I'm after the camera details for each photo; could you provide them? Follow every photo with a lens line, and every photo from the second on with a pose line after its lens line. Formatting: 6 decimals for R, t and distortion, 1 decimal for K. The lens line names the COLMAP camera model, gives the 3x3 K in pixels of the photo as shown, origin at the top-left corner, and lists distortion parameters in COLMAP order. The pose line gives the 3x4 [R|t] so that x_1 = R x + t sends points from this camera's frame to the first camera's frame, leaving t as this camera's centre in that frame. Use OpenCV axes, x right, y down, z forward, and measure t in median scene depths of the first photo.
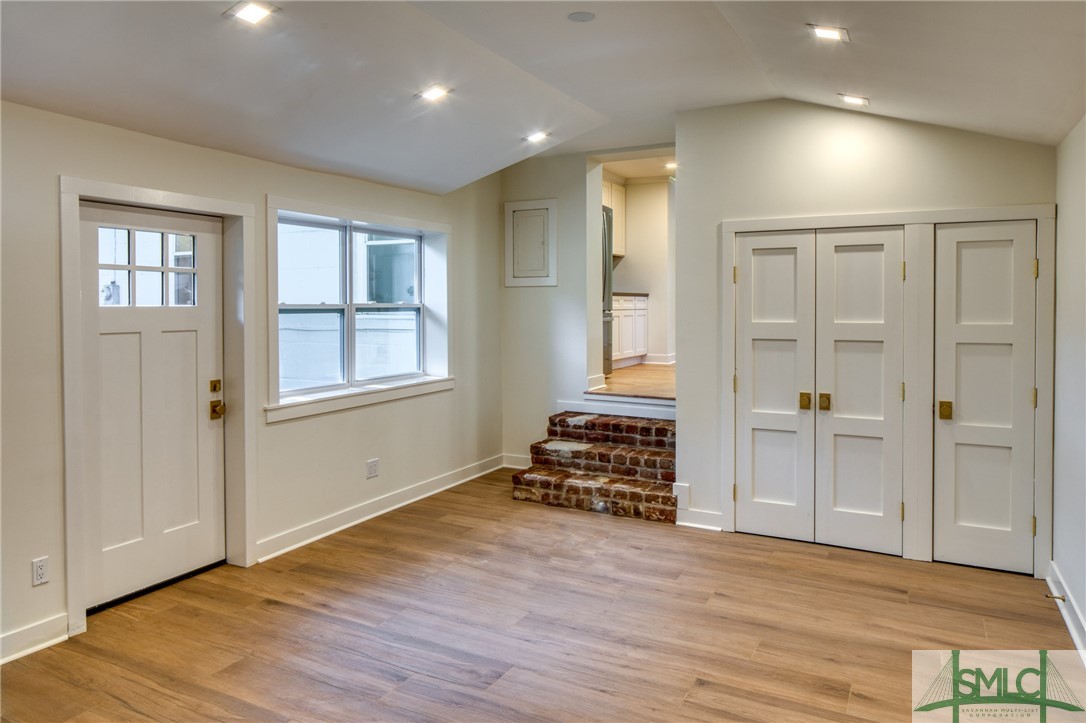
lens RADIAL K [[729.1, 0, 543.9], [0, 729.1, 361.3], [0, 0, 1]] dist [0.002595, 0.000375]
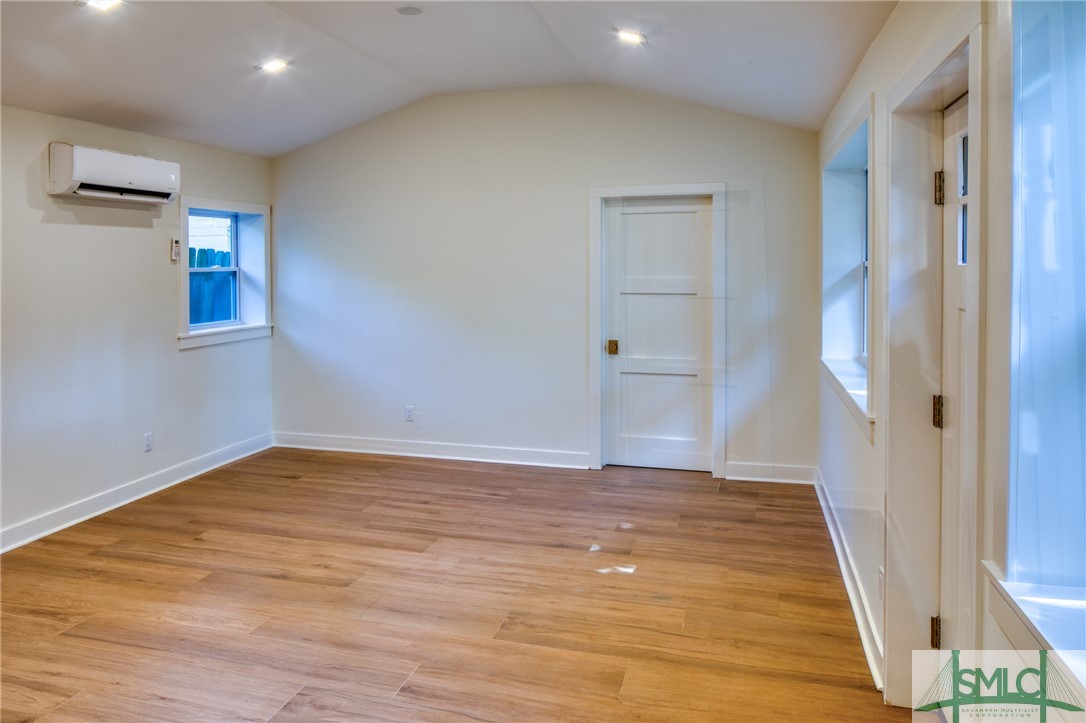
lens RADIAL K [[729.1, 0, 542.0], [0, 729.1, 361.8], [0, 0, 1]] dist [0.002595, 0.000375]
pose [[-0.972117, 0.038707, -0.231278, -0.168356], [-0.011406, 0.977311, 0.211503, -0.127429], [0.234217, 0.208243, -0.949619, 1.794233]]
